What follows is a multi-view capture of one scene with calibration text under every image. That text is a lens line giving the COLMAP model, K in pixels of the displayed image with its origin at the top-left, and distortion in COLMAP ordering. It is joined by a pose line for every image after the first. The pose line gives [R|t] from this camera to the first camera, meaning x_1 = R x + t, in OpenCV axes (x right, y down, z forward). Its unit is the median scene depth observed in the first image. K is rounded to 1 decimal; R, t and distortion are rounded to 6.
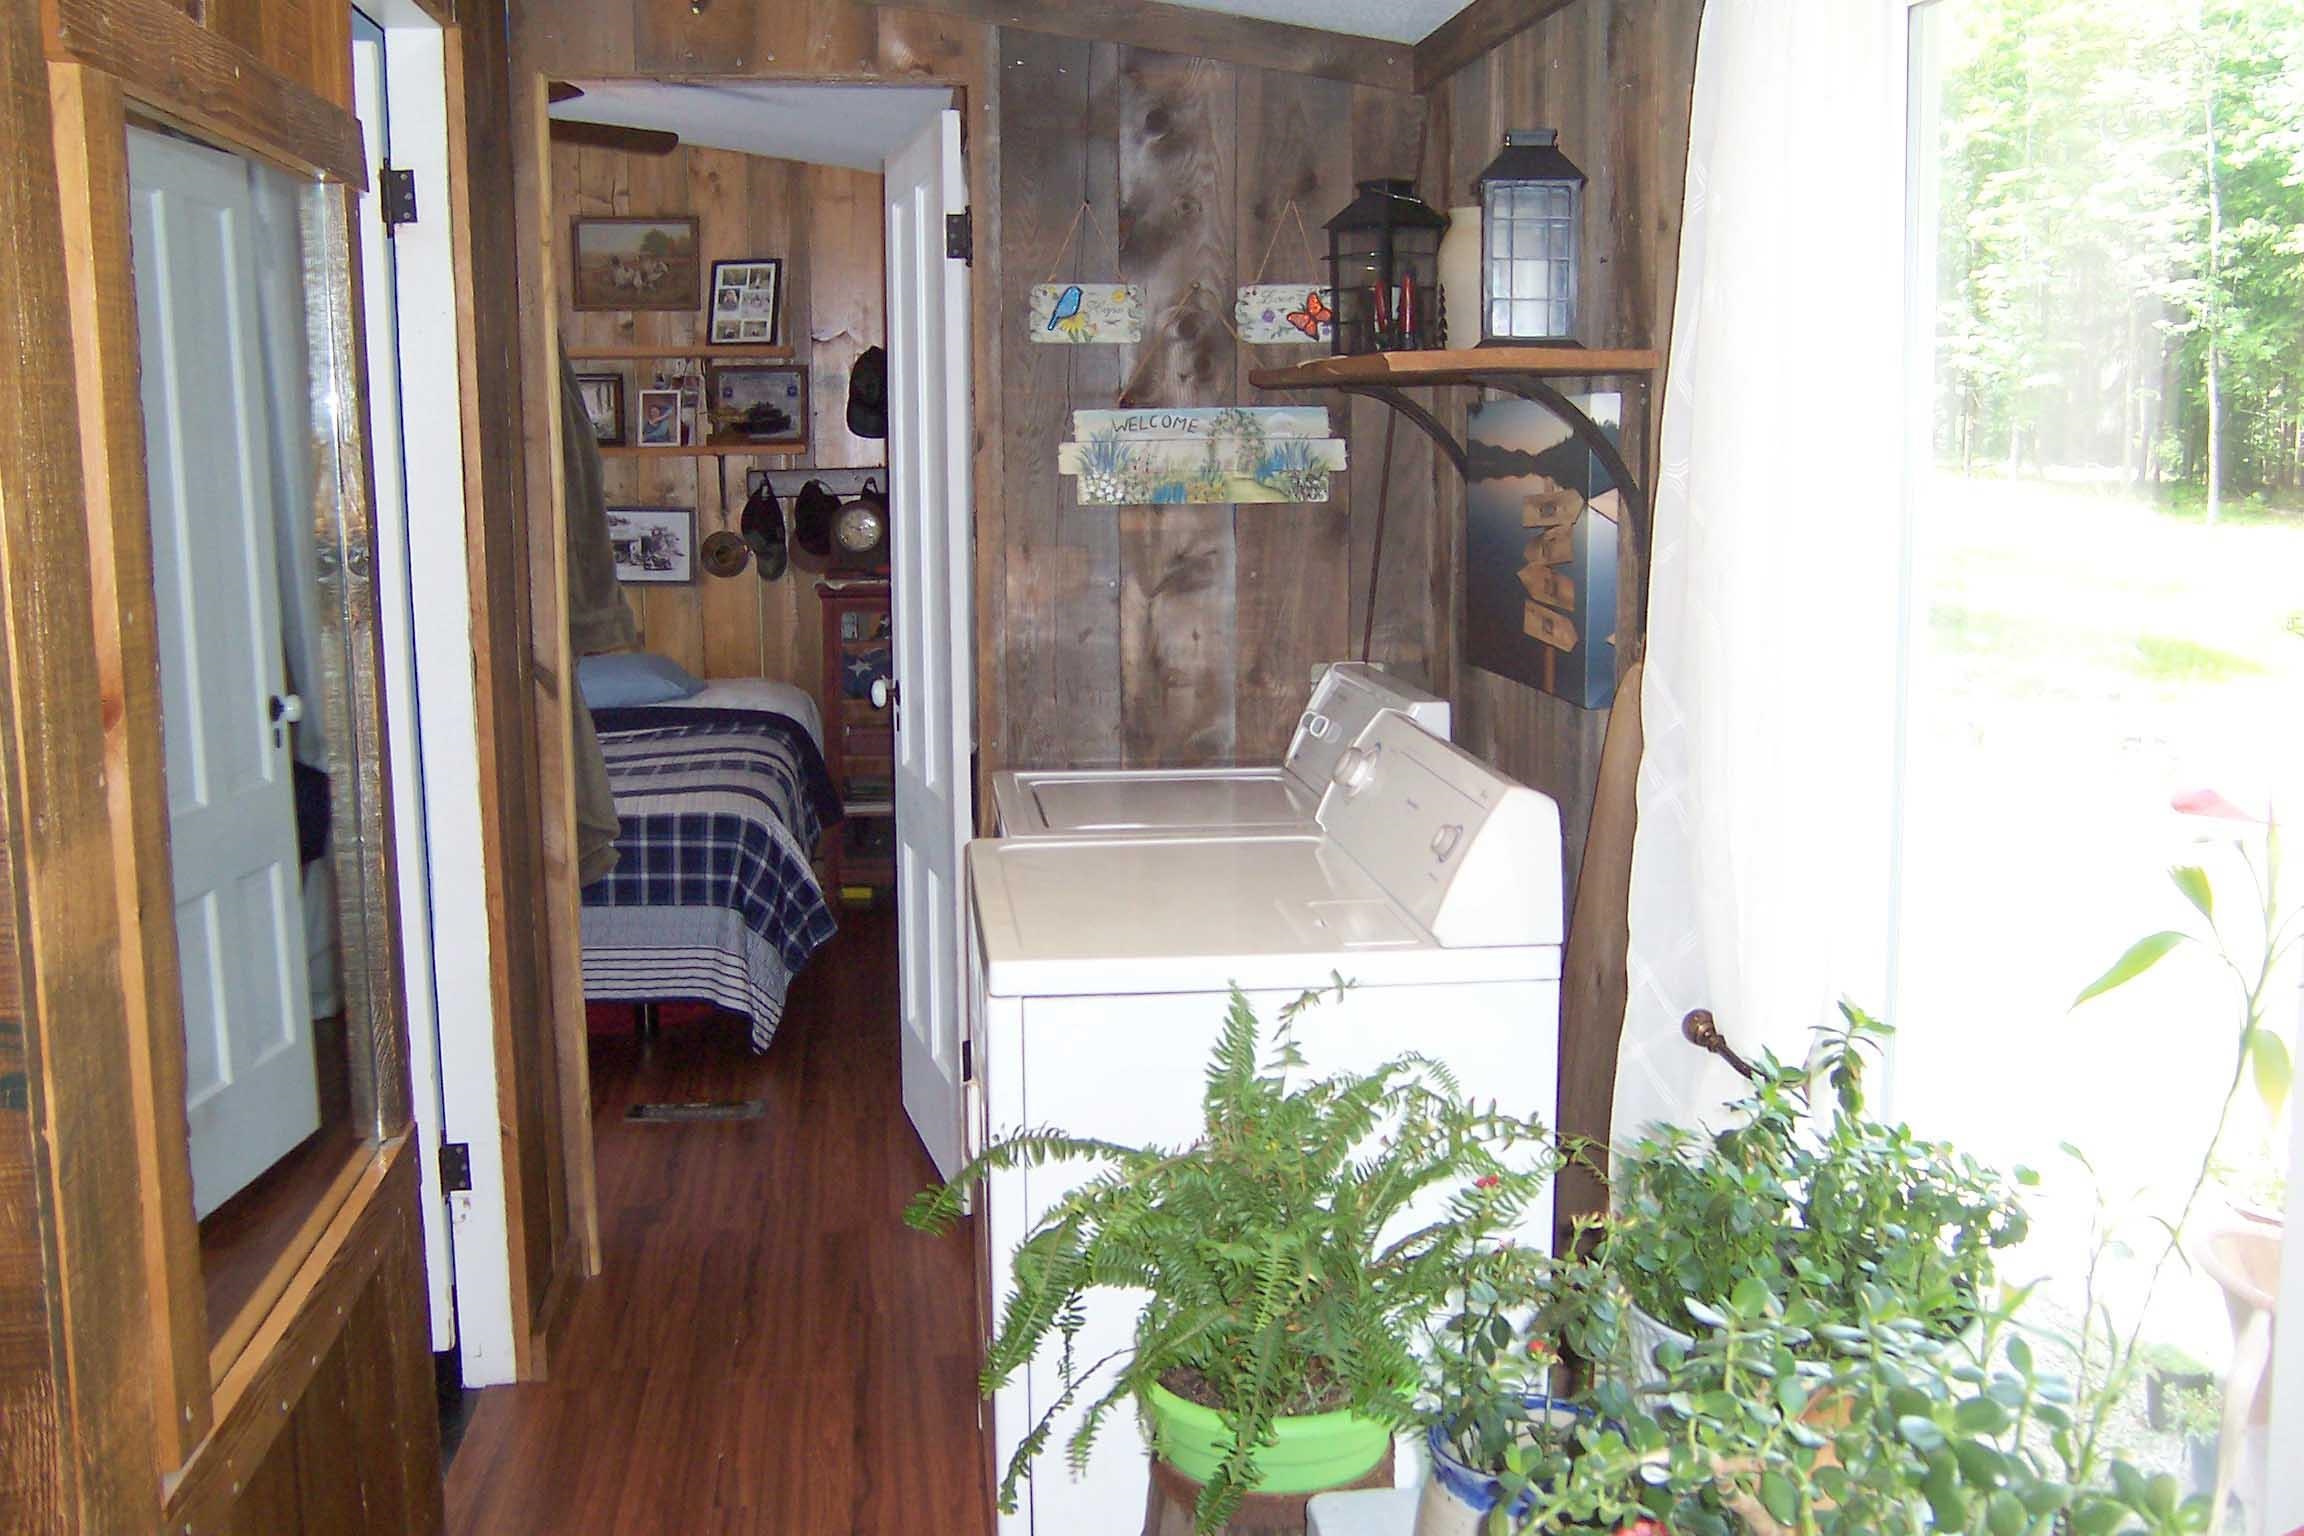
lens RADIAL K [[2263.7, 0, 1186.8], [0, 2263.7, 755.7], [0, 0, 1]] dist [-0.145211, 0.236407]
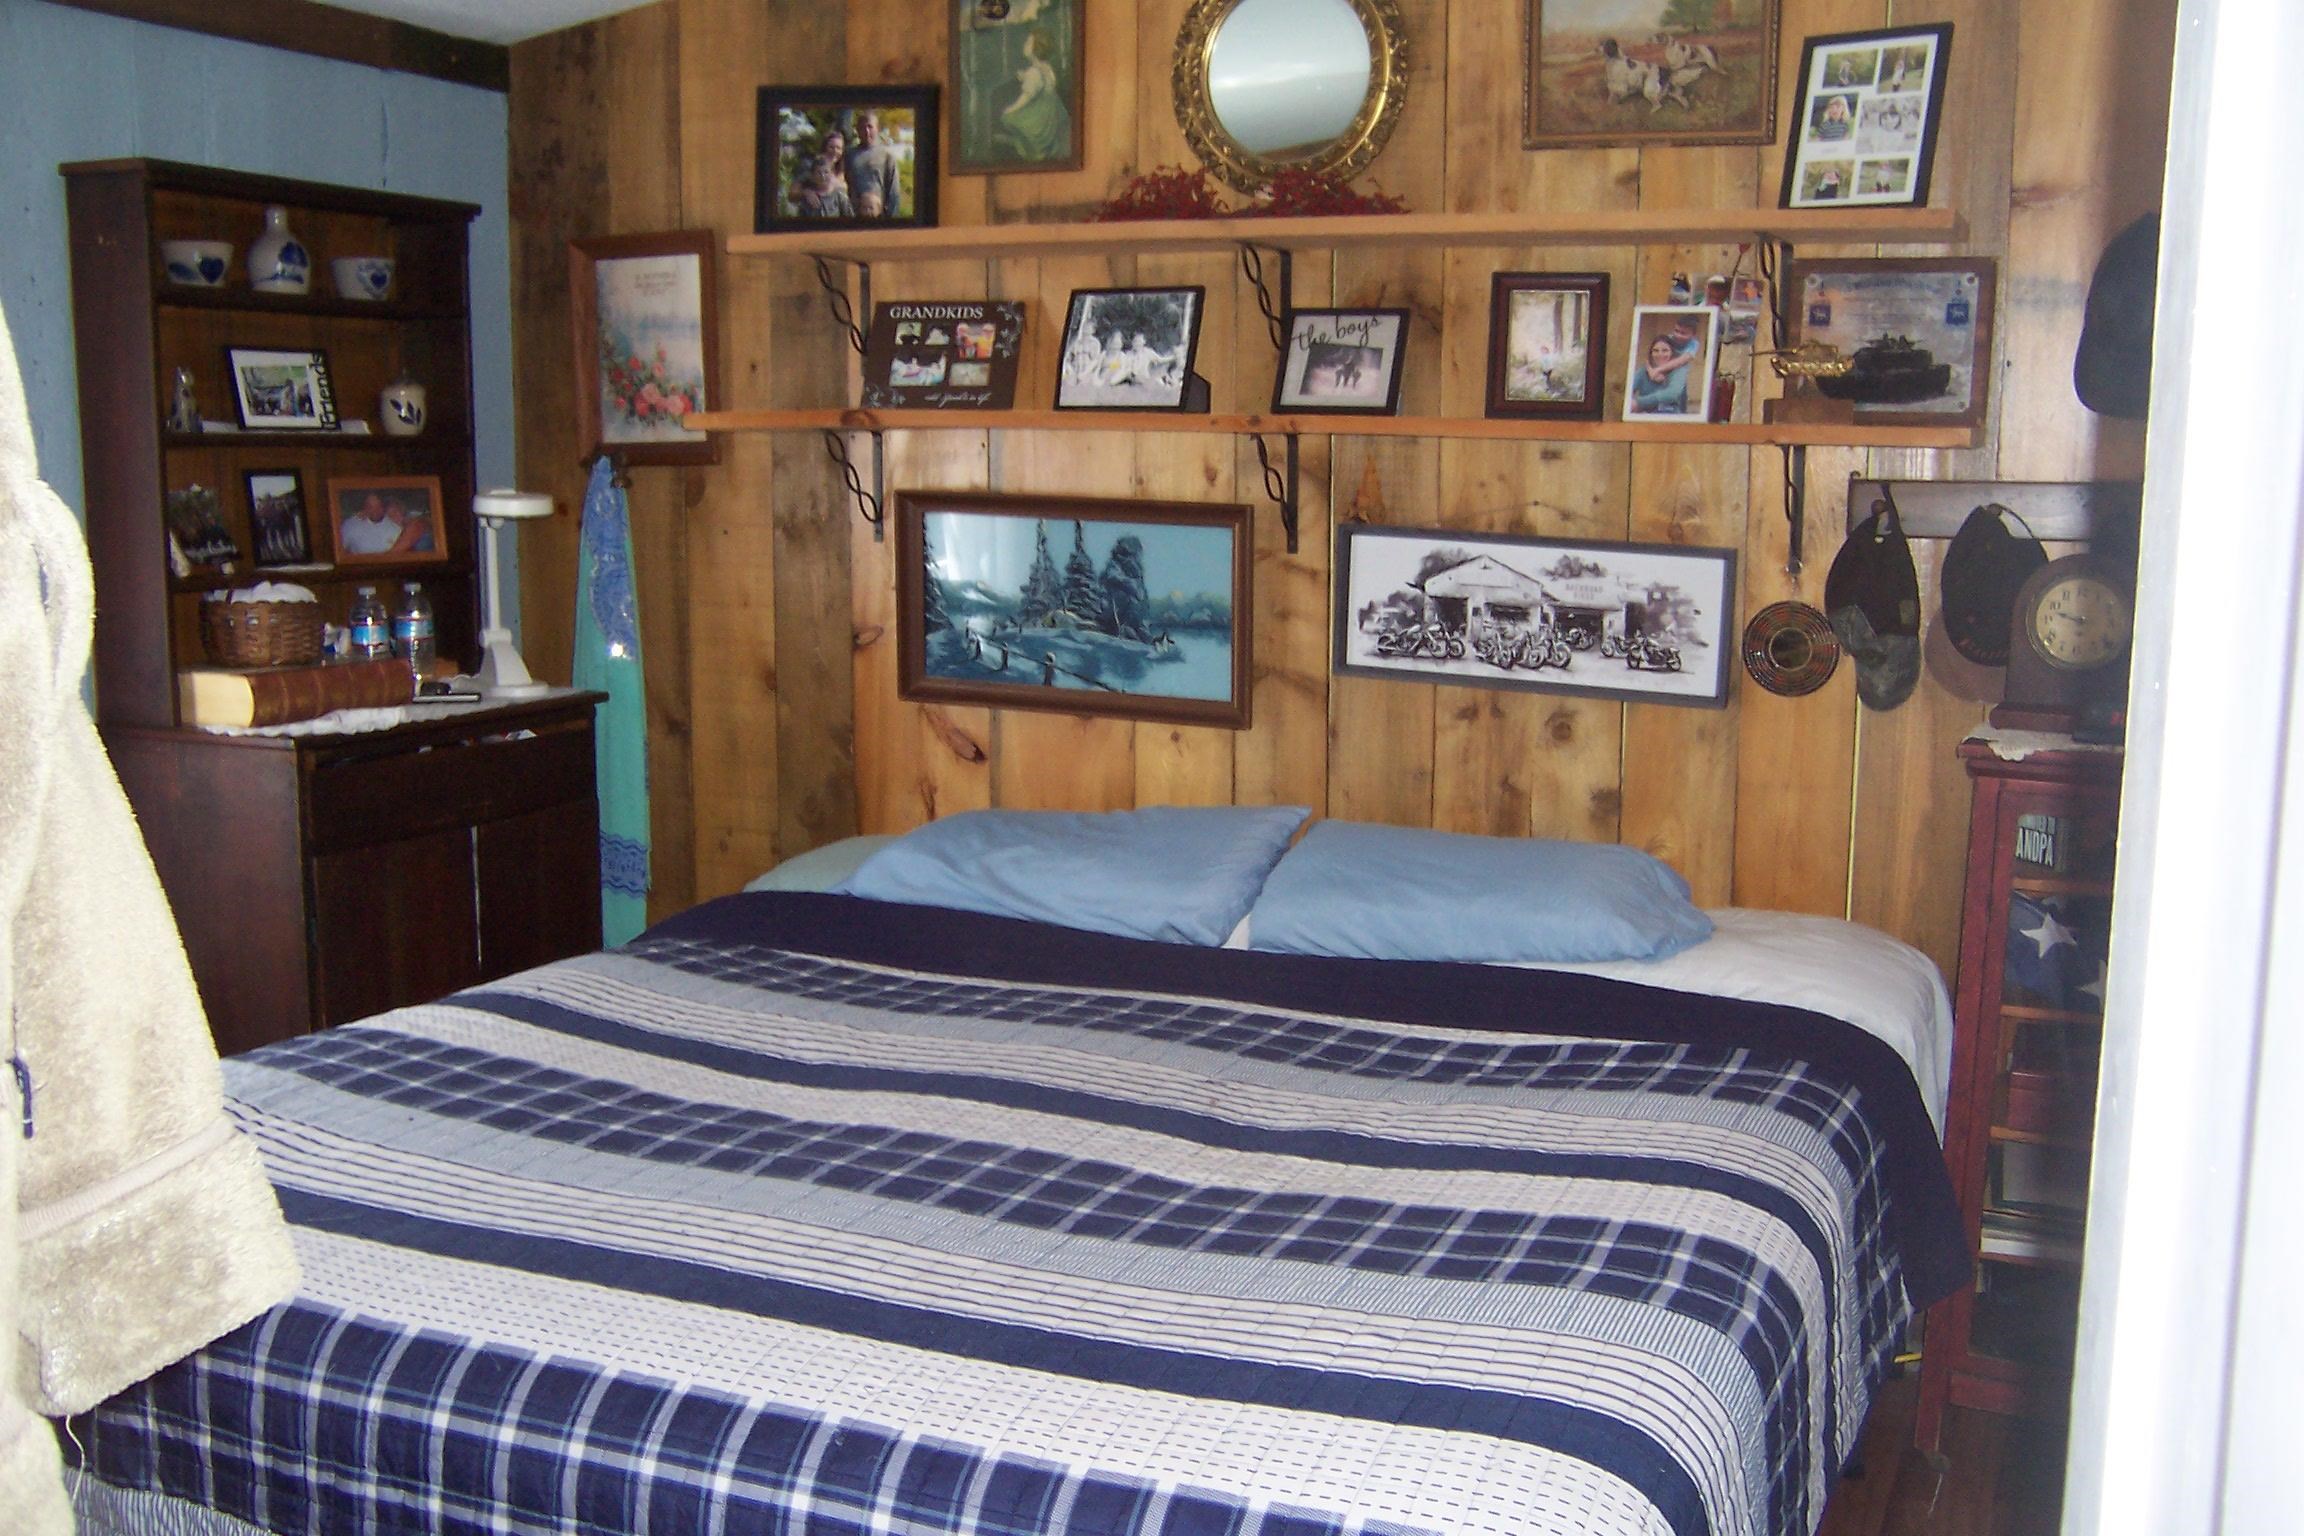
lens RADIAL K [[2263.7, 0, 1186.8], [0, 2263.7, 755.7], [0, 0, 1]] dist [-0.145211, 0.236407]
pose [[0.850718, 0.091188, -0.517652, -0.064198], [-0.090221, 0.995553, 0.027102, -0.068708], [0.517822, 0.023647, 0.855162, 0.524305]]
